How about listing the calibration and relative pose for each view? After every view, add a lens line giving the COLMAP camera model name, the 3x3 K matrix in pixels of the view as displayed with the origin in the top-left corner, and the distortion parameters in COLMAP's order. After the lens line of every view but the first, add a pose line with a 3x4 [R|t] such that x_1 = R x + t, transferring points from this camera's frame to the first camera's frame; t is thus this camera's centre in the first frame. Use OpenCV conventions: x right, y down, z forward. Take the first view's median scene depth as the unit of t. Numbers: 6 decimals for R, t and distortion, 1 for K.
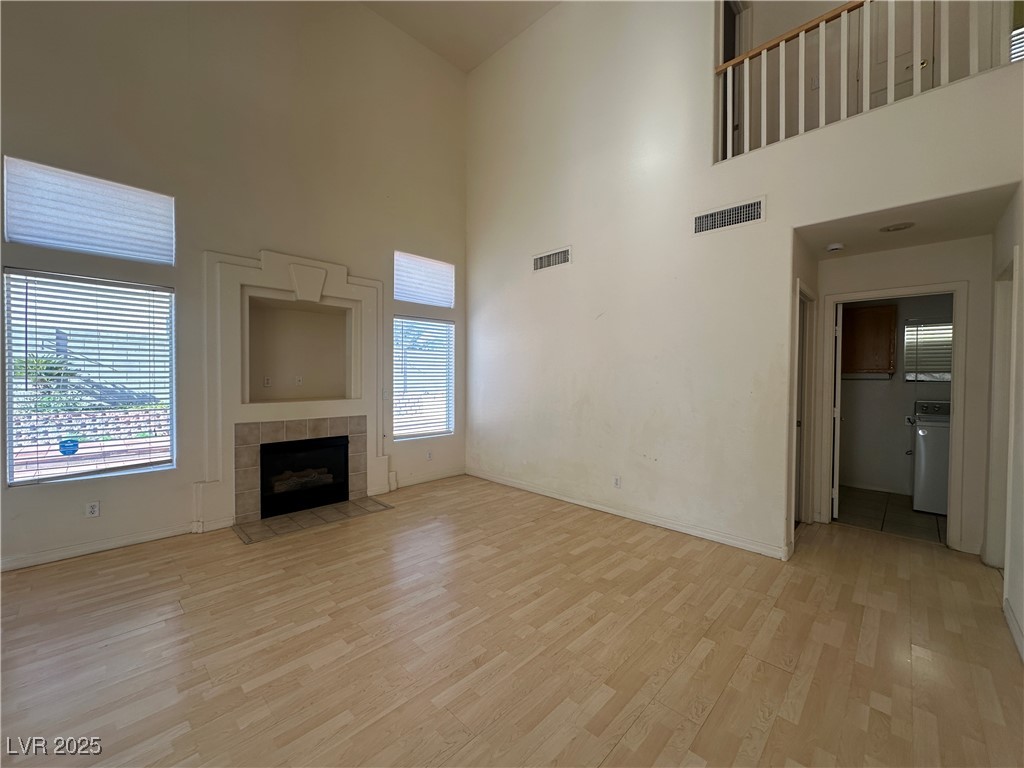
lens RADIAL K [[408.7, 0, 512.0], [0, 408.7, 384.0], [0, 0, 1]] dist [-0.003066, -0.000337]
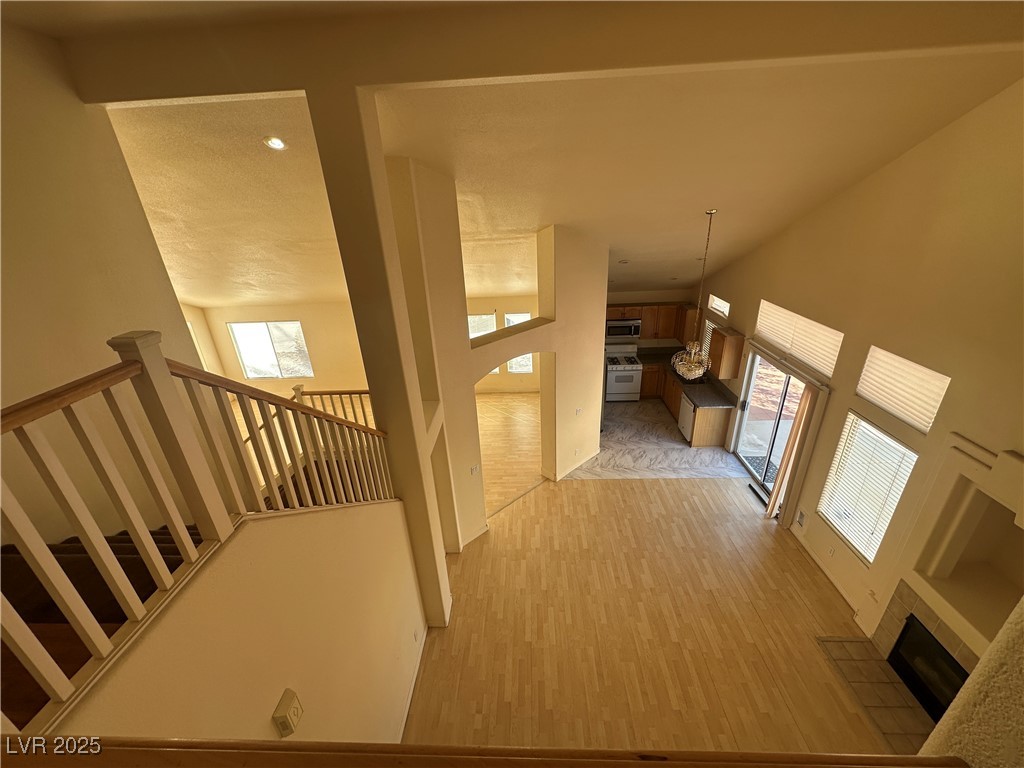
lens RADIAL K [[408.7, 0, 512.0], [0, 408.7, 384.0], [0, 0, 1]] dist [-0.003066, -0.000337]
pose [[-0.742329, 0.294512, -0.601839, 0.688505], [0.025228, 0.909868, 0.414130, -1.004636], [0.669560, 0.292238, -0.682852, 1.076647]]
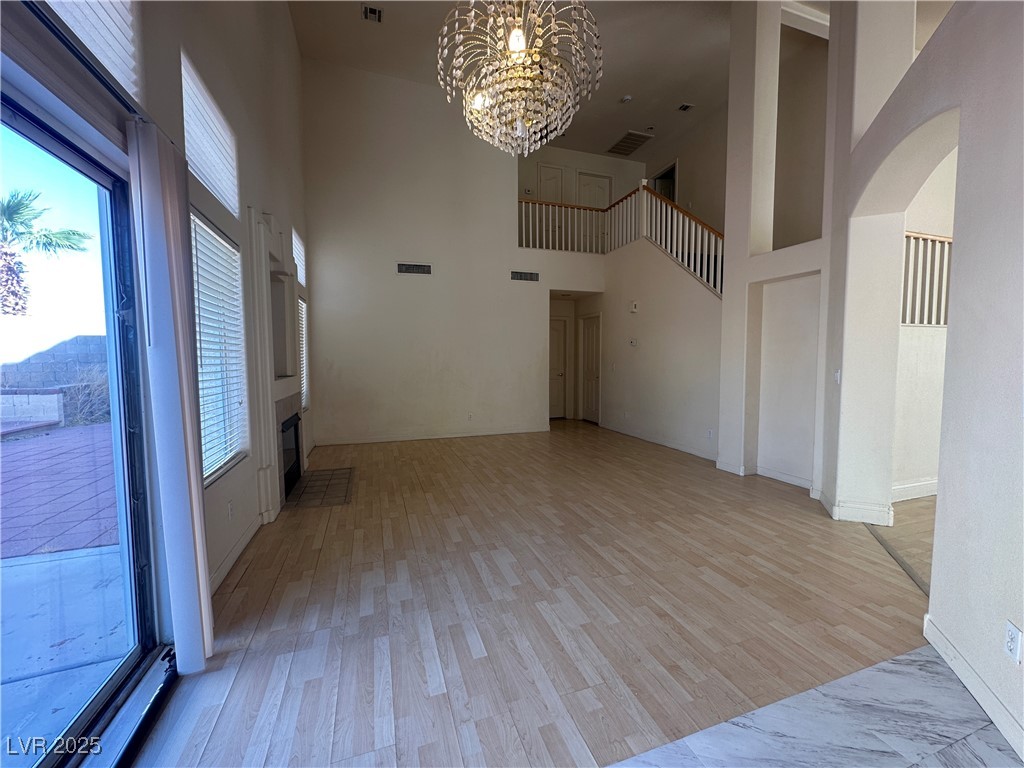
lens RADIAL K [[408.7, 0, 512.0], [0, 408.7, 384.0], [0, 0, 1]] dist [-0.003066, -0.000337]
pose [[0.454409, -0.063990, 0.888492, -1.510488], [0.024660, 0.997938, 0.059260, 0.016584], [-0.890452, -0.005018, 0.455050, 0.119231]]
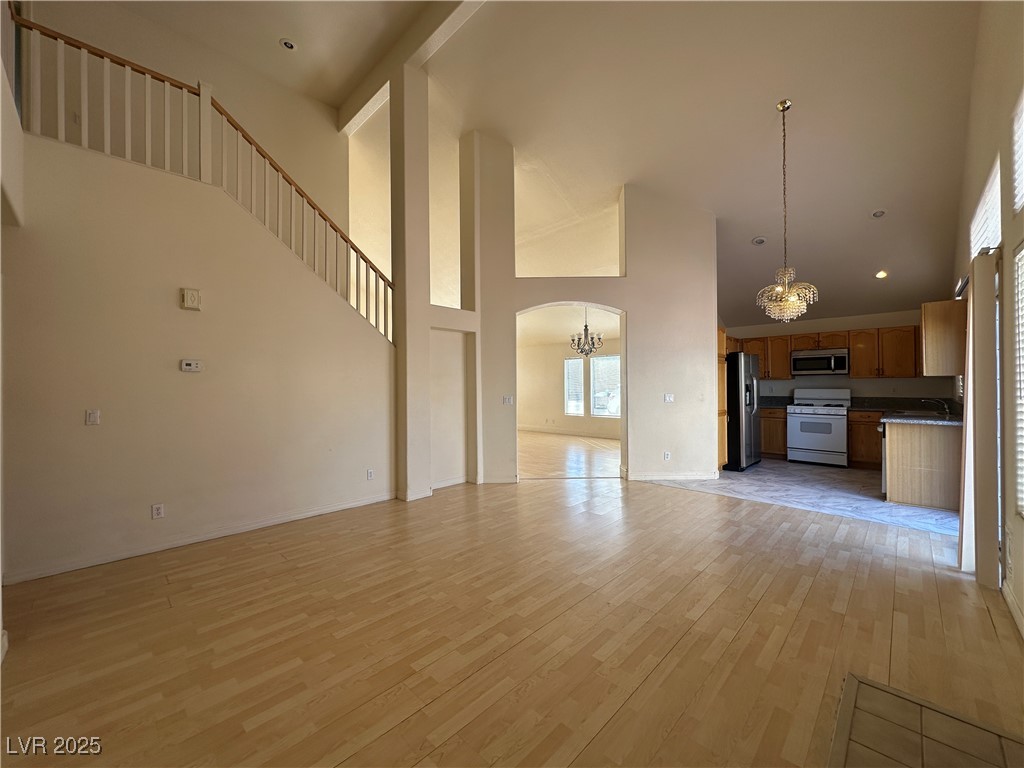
lens RADIAL K [[408.7, 0, 512.0], [0, 408.7, 384.0], [0, 0, 1]] dist [-0.003066, -0.000337]
pose [[-0.999994, 0.002663, 0.002181, -0.190639], [0.002700, 0.999843, 0.017492, -0.026004], [-0.002134, 0.017498, -0.999845, 1.682562]]
